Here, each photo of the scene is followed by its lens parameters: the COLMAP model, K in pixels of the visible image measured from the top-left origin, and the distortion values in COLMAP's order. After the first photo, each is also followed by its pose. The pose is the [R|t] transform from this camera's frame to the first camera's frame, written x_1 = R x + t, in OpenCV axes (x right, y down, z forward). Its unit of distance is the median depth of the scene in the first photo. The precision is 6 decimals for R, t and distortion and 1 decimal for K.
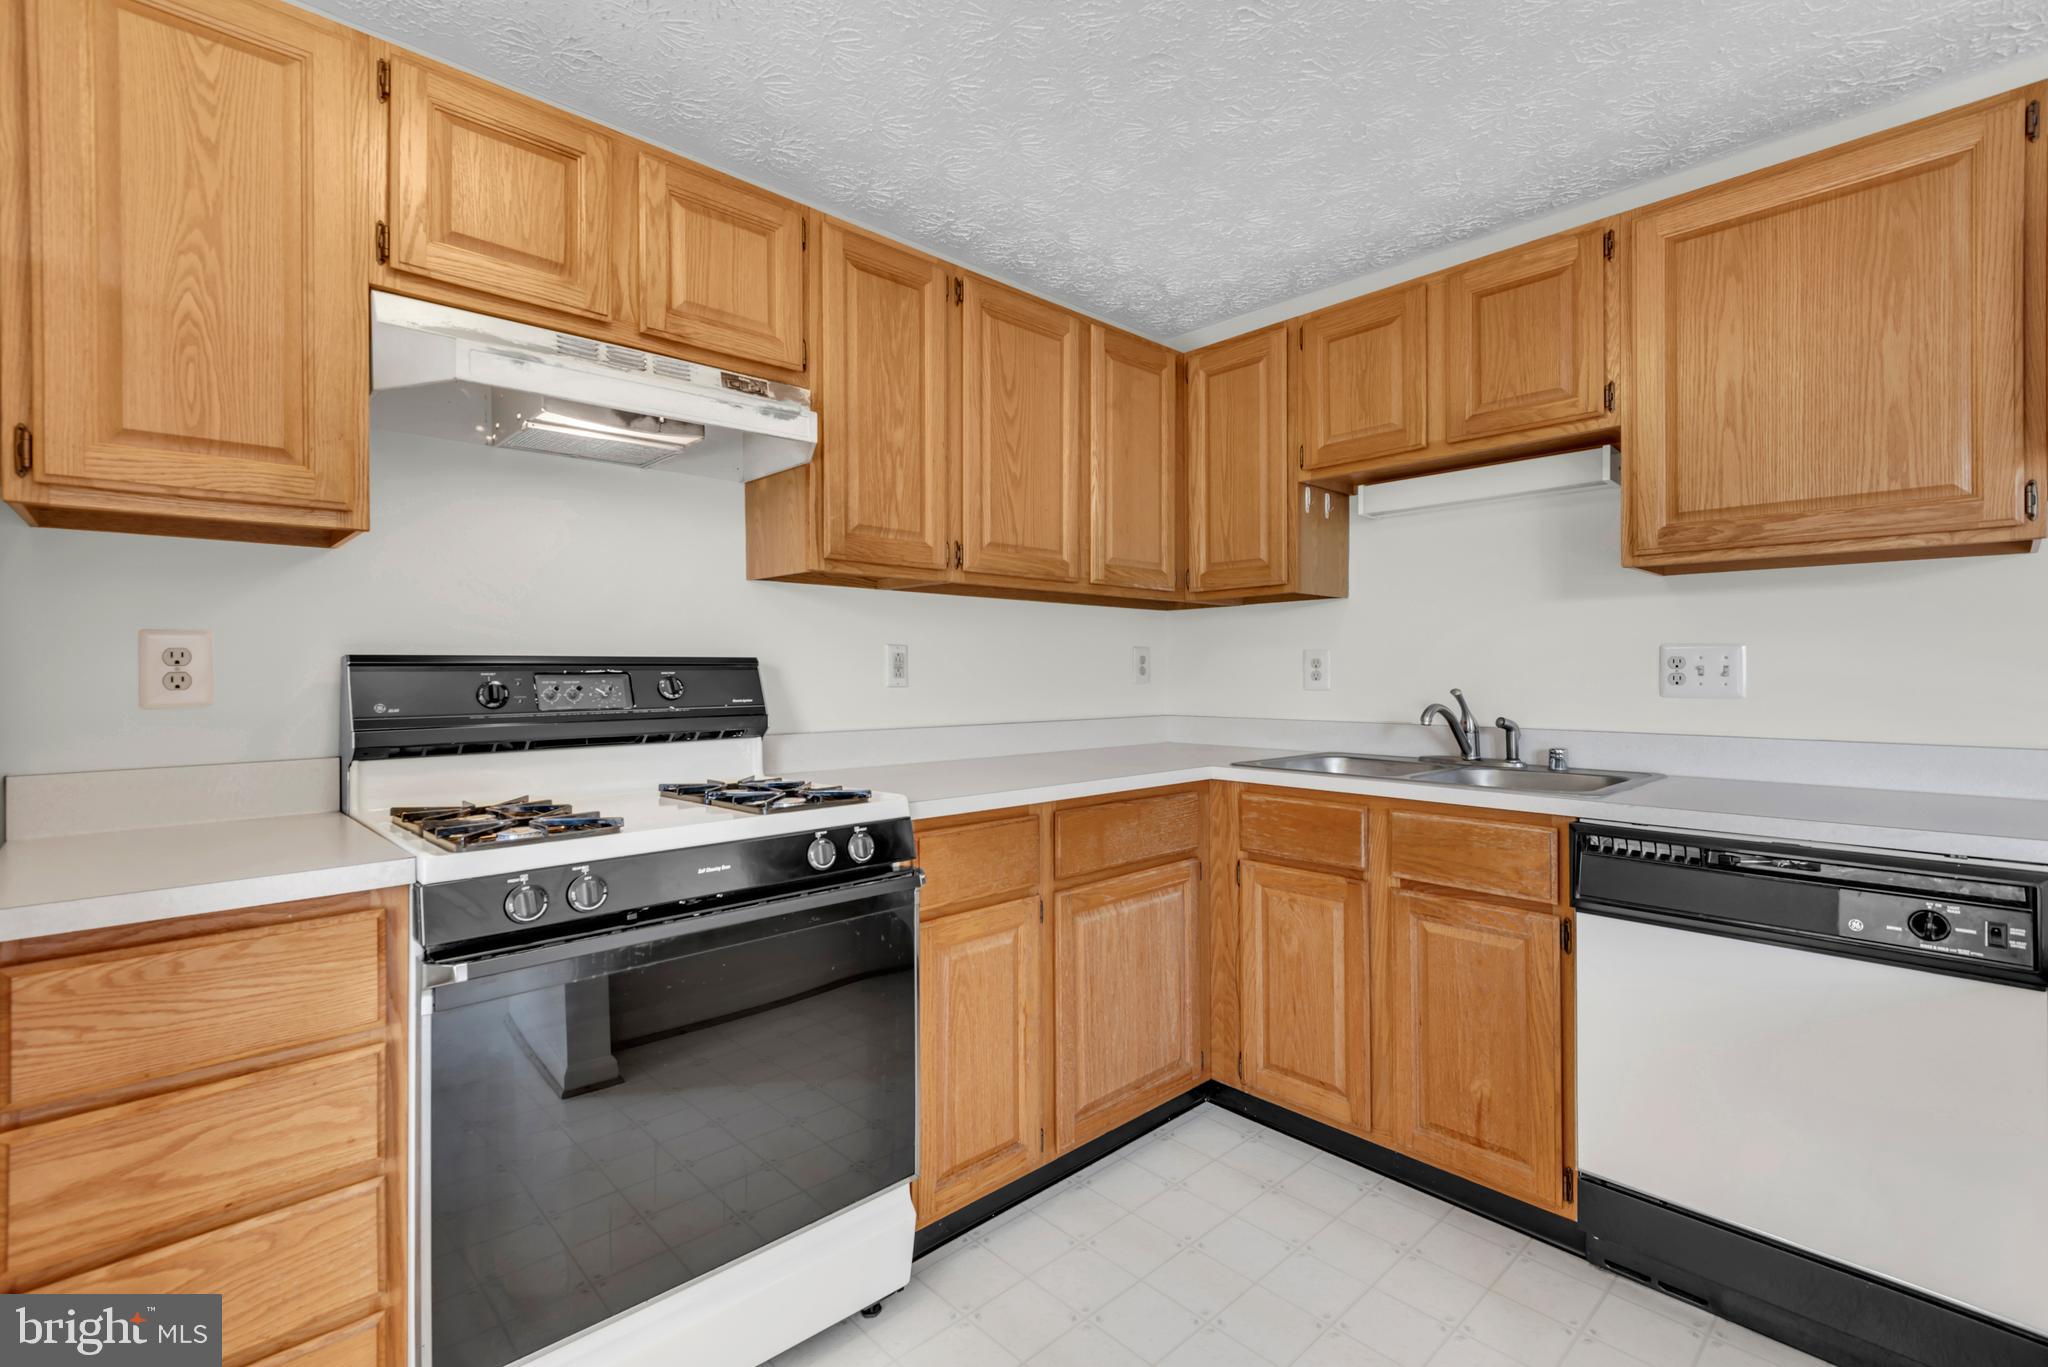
lens RADIAL K [[912.1, 0, 1032.7], [0, 912.1, 673.8], [0, 0, 1]] dist [0.024737, -0.015383]
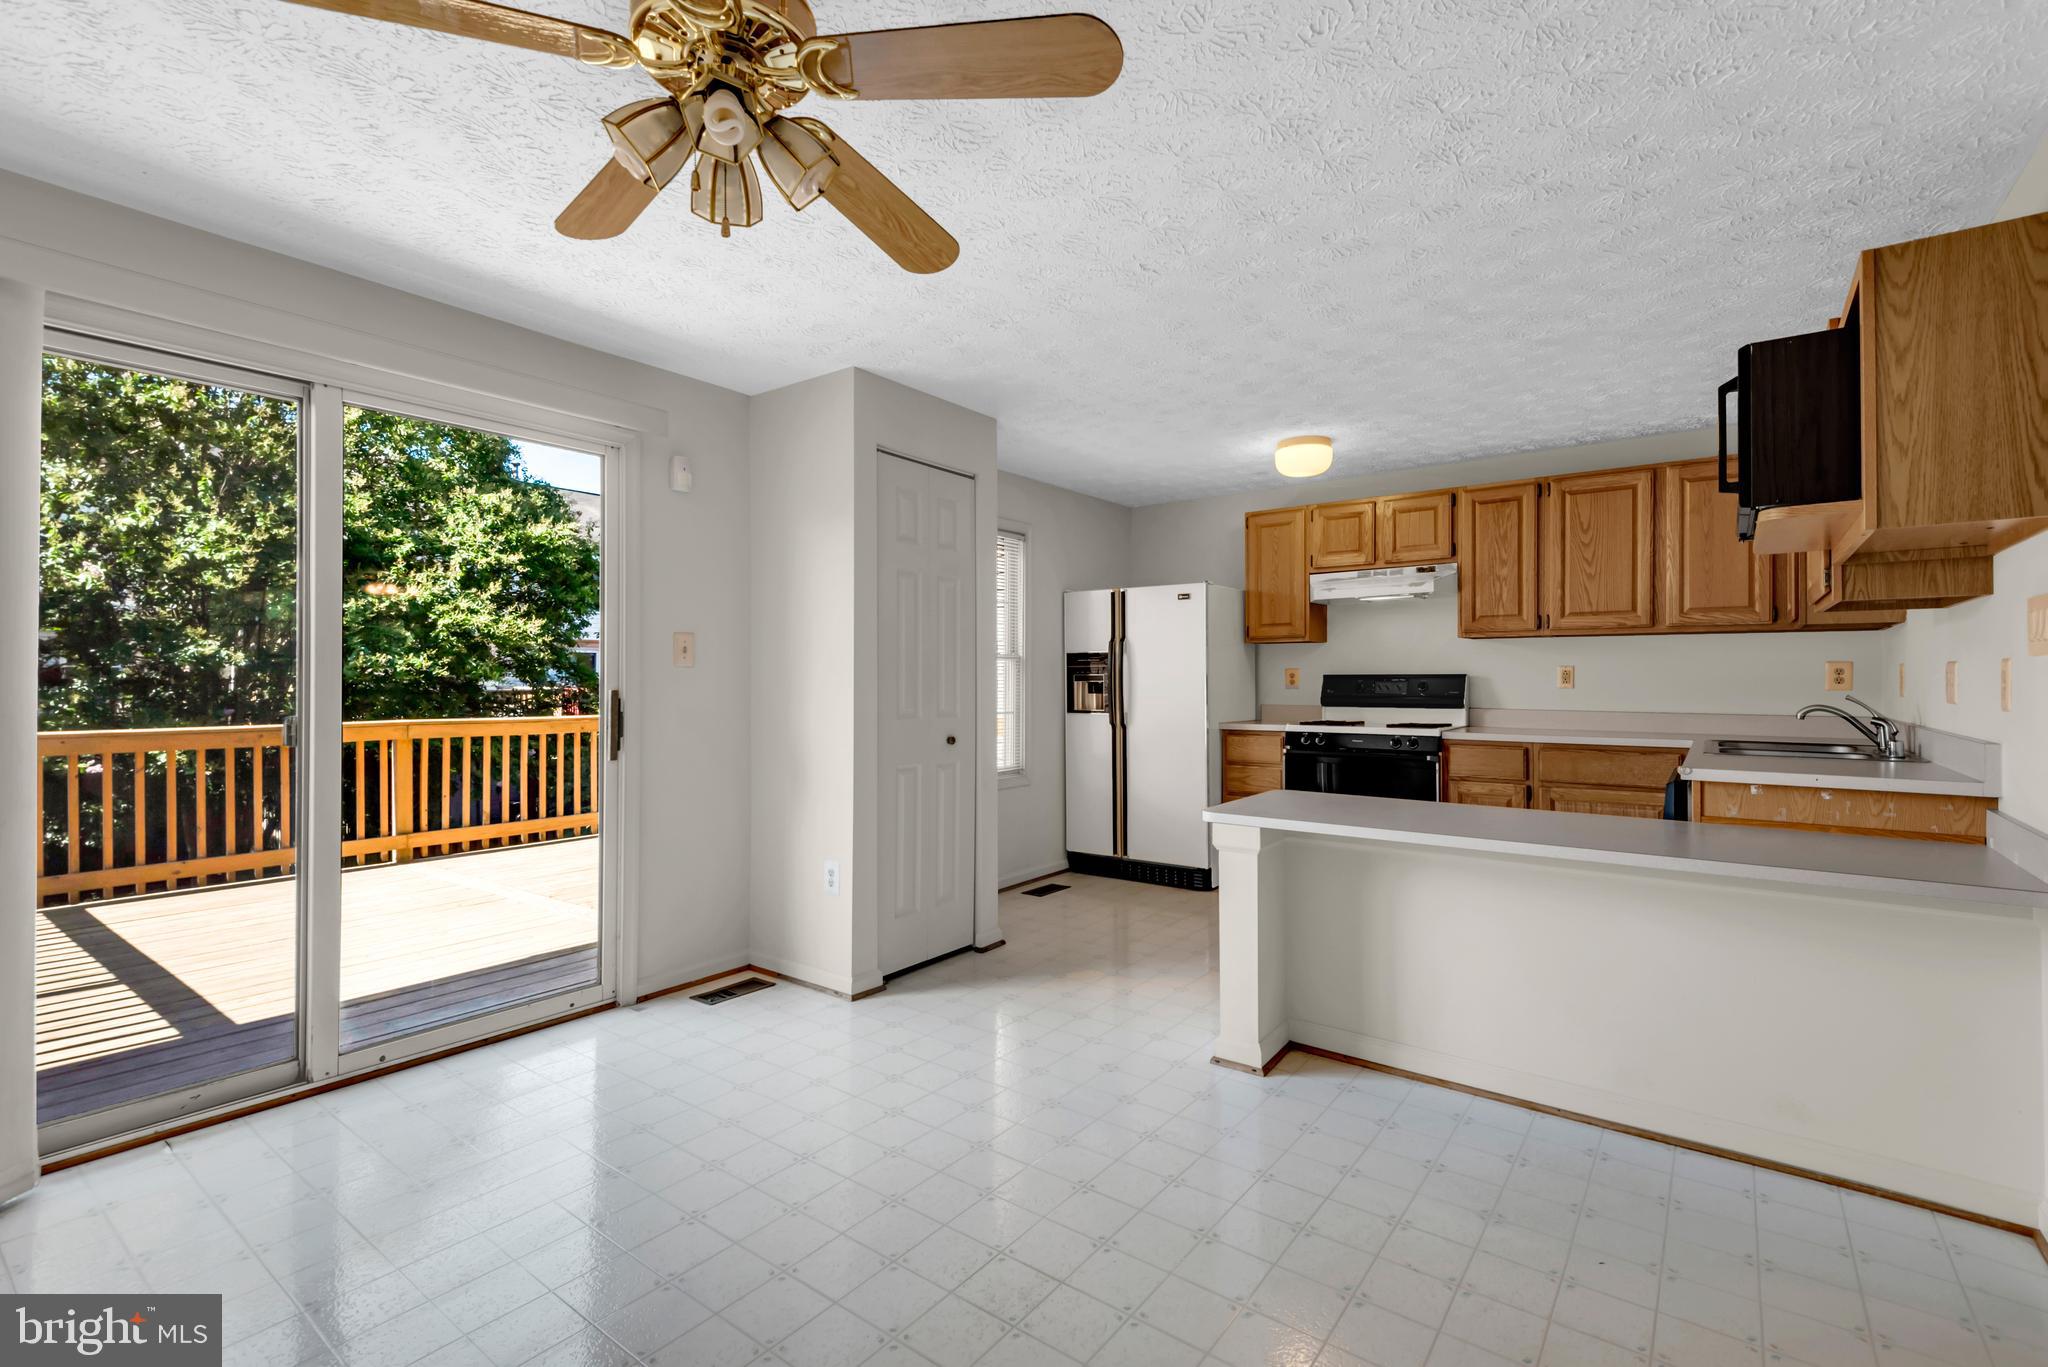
lens RADIAL K [[952.0, 0, 1024.0], [0, 952.0, 683.5], [0, 0, 1]] dist [0.016648, -0.000120]
pose [[0.165788, 0.006957, -0.986137, 2.267343], [-0.003951, 0.999972, 0.006390, -0.005927], [0.986154, 0.002837, 0.165811, -0.594165]]
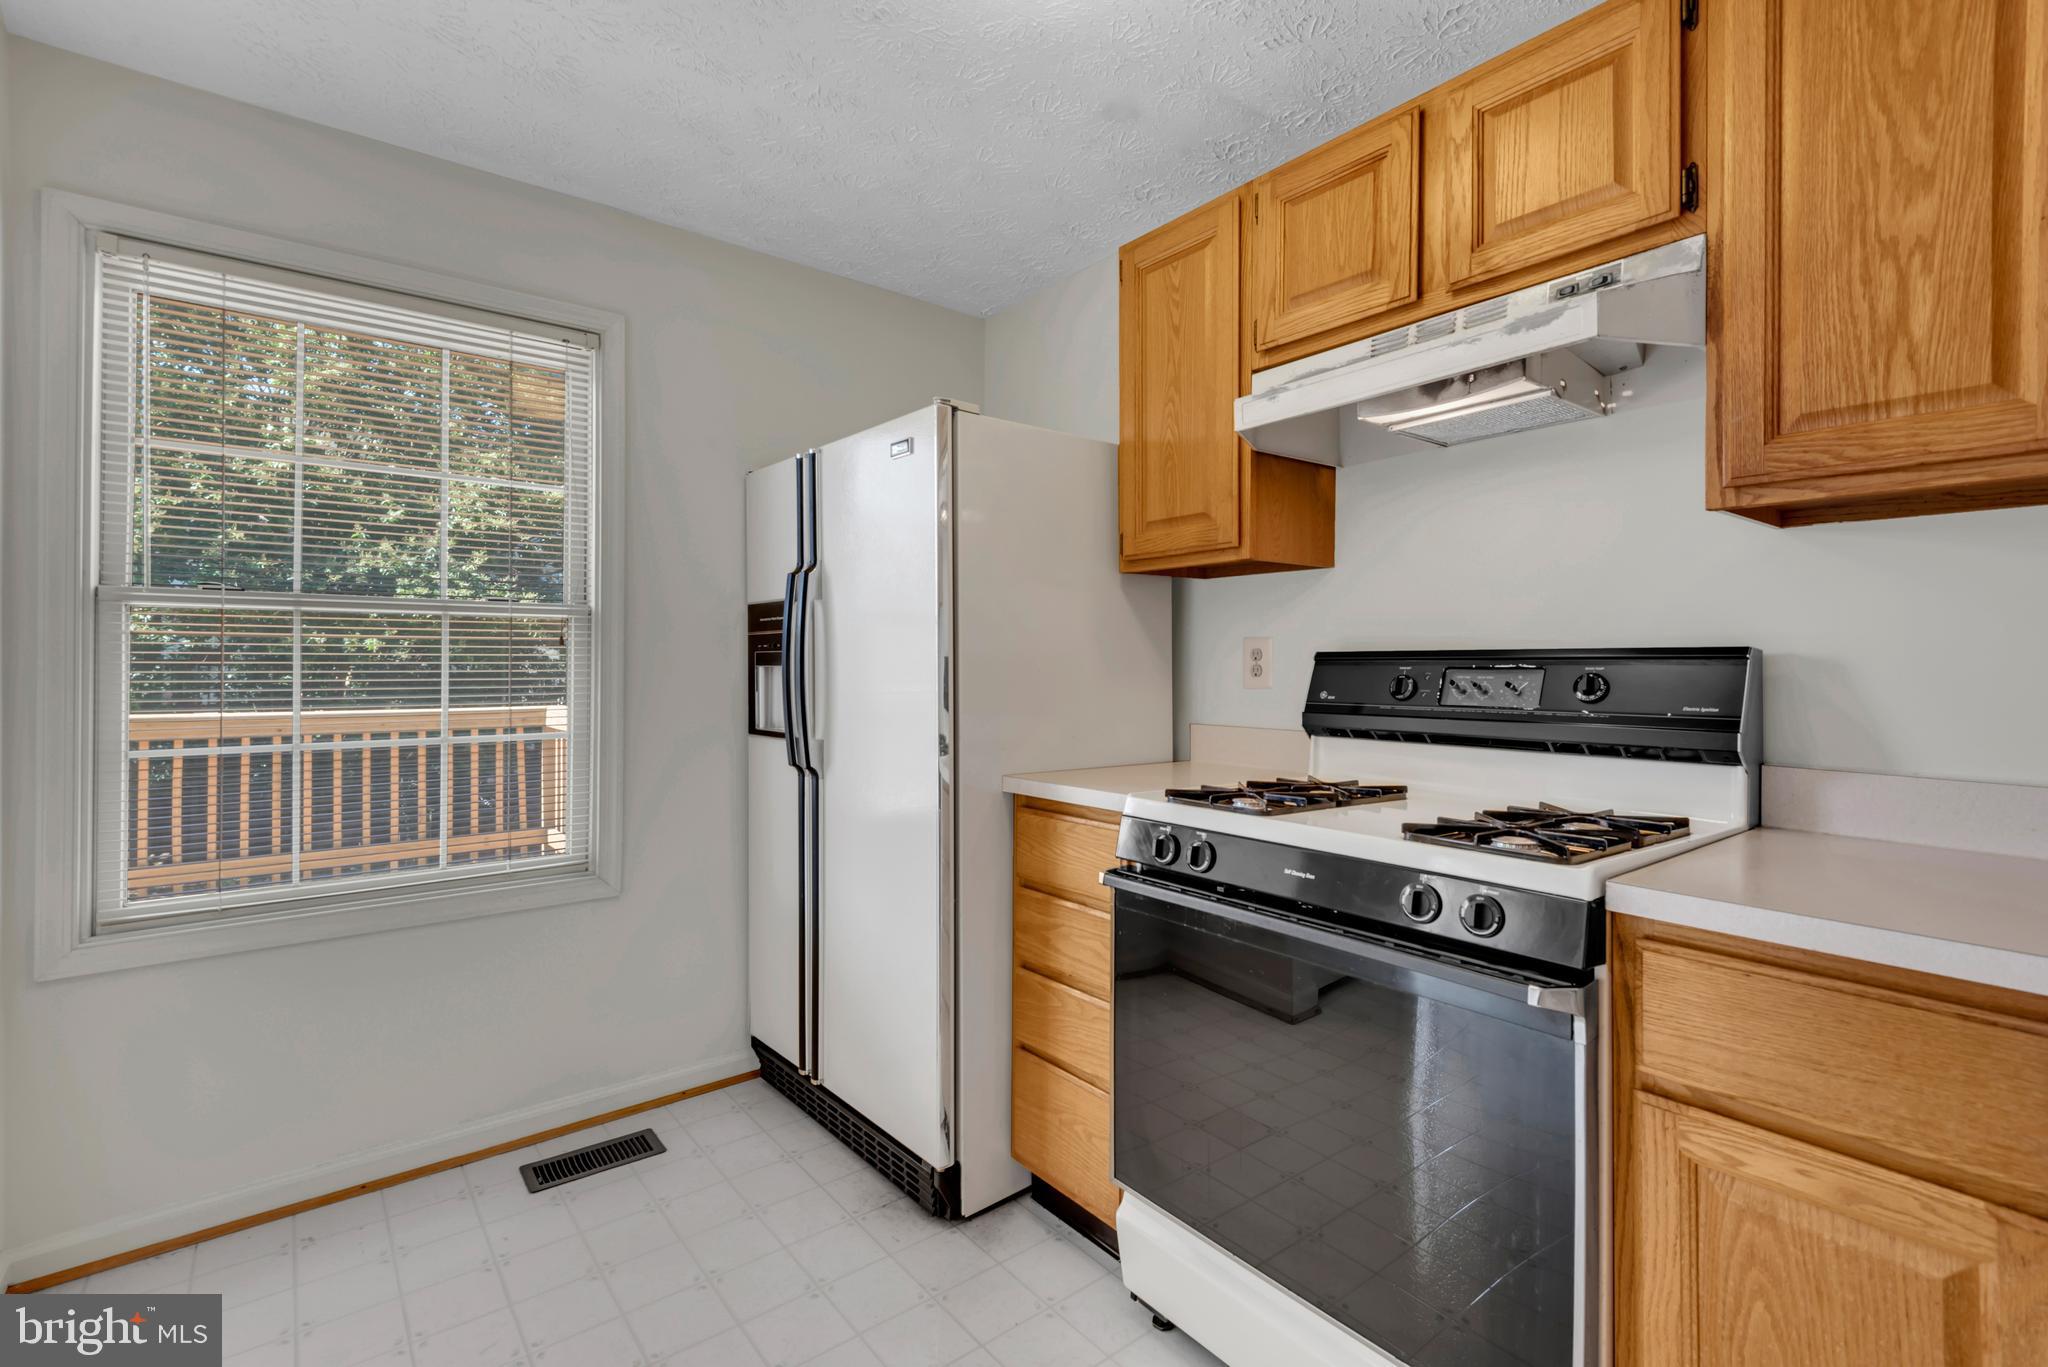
lens RADIAL K [[930.6, 0, 1026.9], [0, 930.6, 666.1], [0, 0, 1]] dist [0.029791, -0.015271]
pose [[-0.094495, 0.003989, -0.995517, 0.519099], [-0.005789, 0.999973, 0.004557, -0.004149], [0.995509, 0.006194, -0.094469, 0.652763]]
